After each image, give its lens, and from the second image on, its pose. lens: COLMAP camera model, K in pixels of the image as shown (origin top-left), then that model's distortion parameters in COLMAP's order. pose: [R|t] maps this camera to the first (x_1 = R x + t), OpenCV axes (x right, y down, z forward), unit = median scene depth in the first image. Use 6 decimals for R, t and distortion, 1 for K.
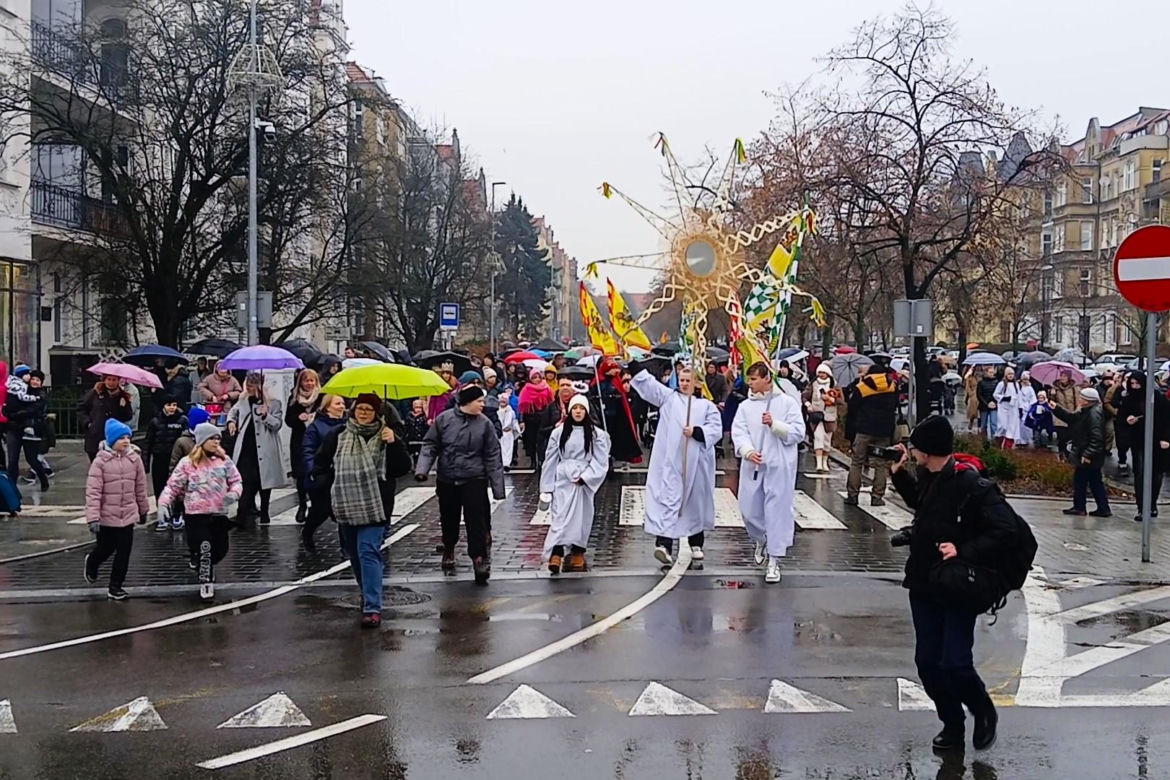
lens RADIAL K [[1378.9, 0, 610.3], [0, 1378.9, 378.7], [0, 0, 1]] dist [0.164235, -0.458943]
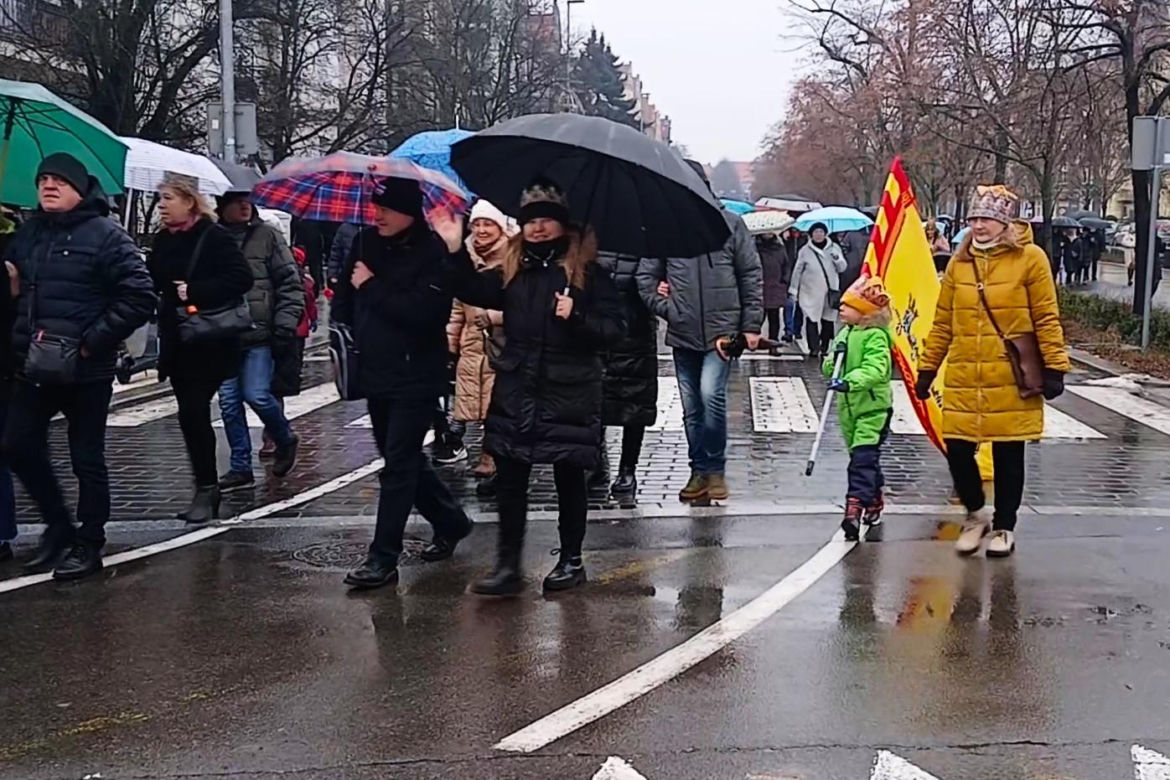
lens RADIAL K [[1551.7, 0, 690.7], [0, 1551.7, 447.9], [0, 0, 1]] dist [0.078510, -0.081401]
pose [[0.999947, 0.006172, -0.008208, -0.007283], [-0.005201, 0.993529, 0.113458, 0.012269], [0.008856, -0.113409, 0.993509, 0.108486]]
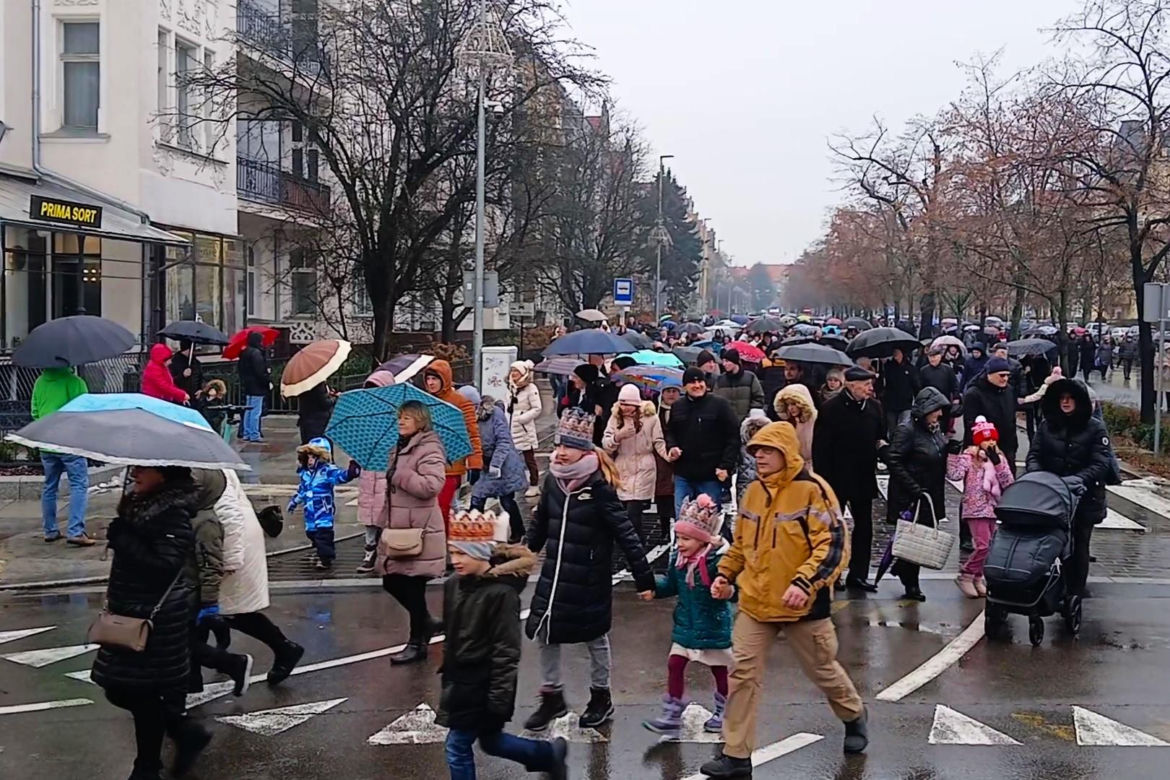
lens RADIAL K [[1378.9, 0, 610.3], [0, 1378.9, 378.7], [0, 0, 1]] dist [0.164235, -0.458943]
pose [[0.996740, 0.012999, -0.079623, -0.048142], [-0.011191, 0.999670, 0.023111, -0.005438], [0.079897, -0.022144, 0.996557, 0.006010]]
